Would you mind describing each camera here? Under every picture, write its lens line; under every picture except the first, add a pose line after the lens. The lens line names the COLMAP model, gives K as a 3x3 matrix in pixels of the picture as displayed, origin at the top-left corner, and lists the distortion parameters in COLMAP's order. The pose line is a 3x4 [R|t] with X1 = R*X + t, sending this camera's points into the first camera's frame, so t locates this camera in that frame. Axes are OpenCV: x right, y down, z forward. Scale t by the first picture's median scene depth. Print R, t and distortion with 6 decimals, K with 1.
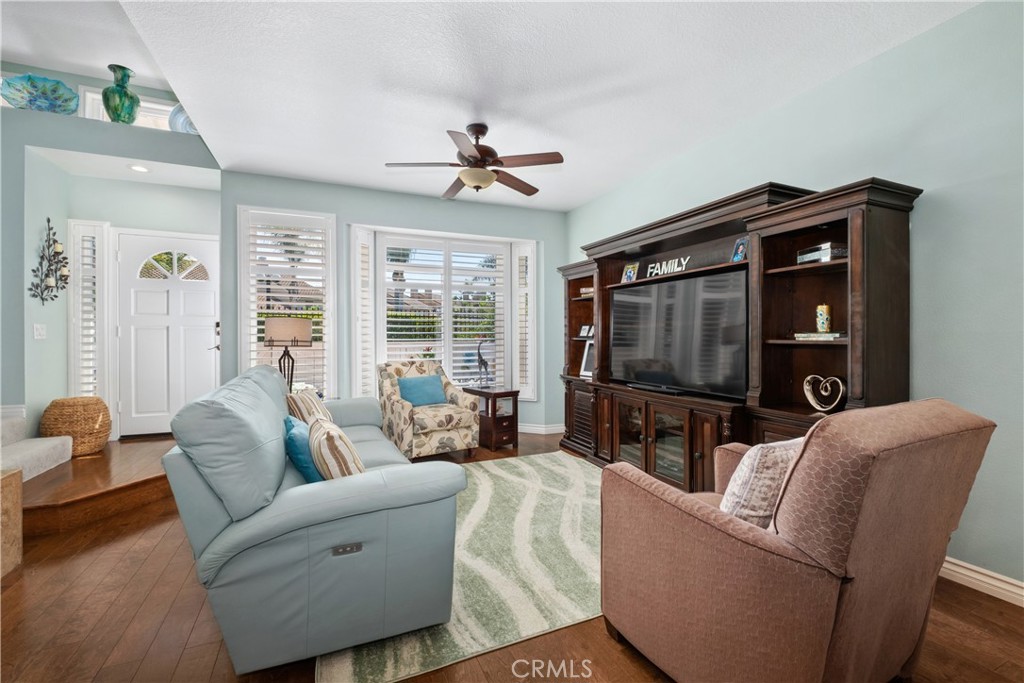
lens RADIAL K [[441.9, 0, 515.1], [0, 441.9, 339.6], [0, 0, 1]] dist [0.000906, -0.002532]
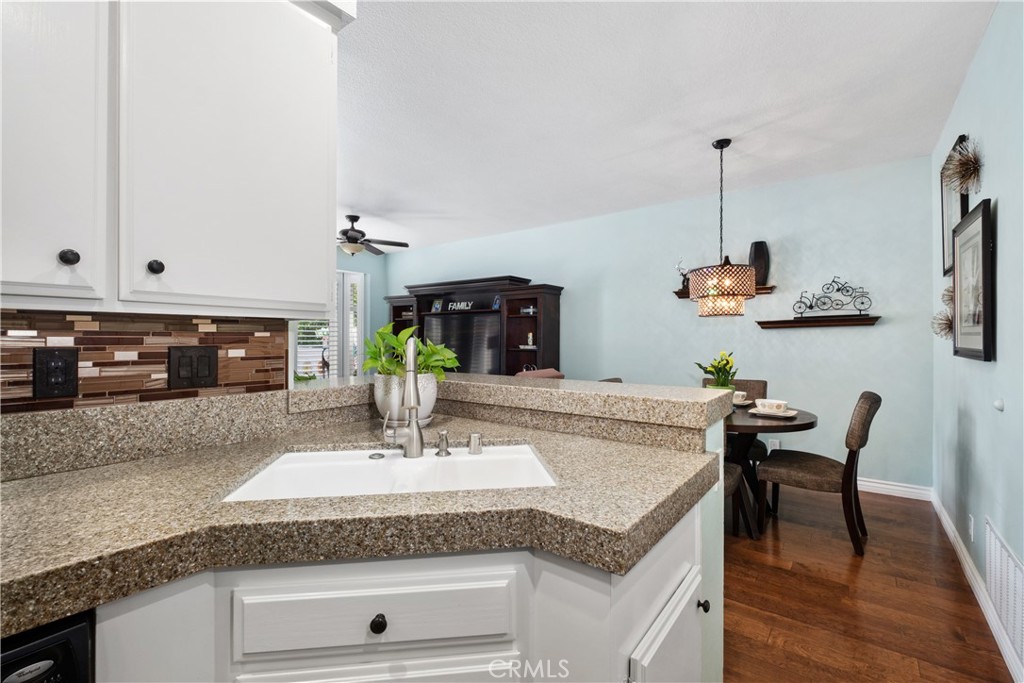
lens RADIAL K [[441.9, 0, 512.2], [0, 441.9, 338.6], [0, 0, 1]] dist [0.000906, -0.002532]
pose [[0.876498, 0.006428, 0.481363, -0.350306], [-0.003990, 0.999974, -0.006088, -0.027203], [-0.481389, 0.003416, 0.876500, -0.697088]]
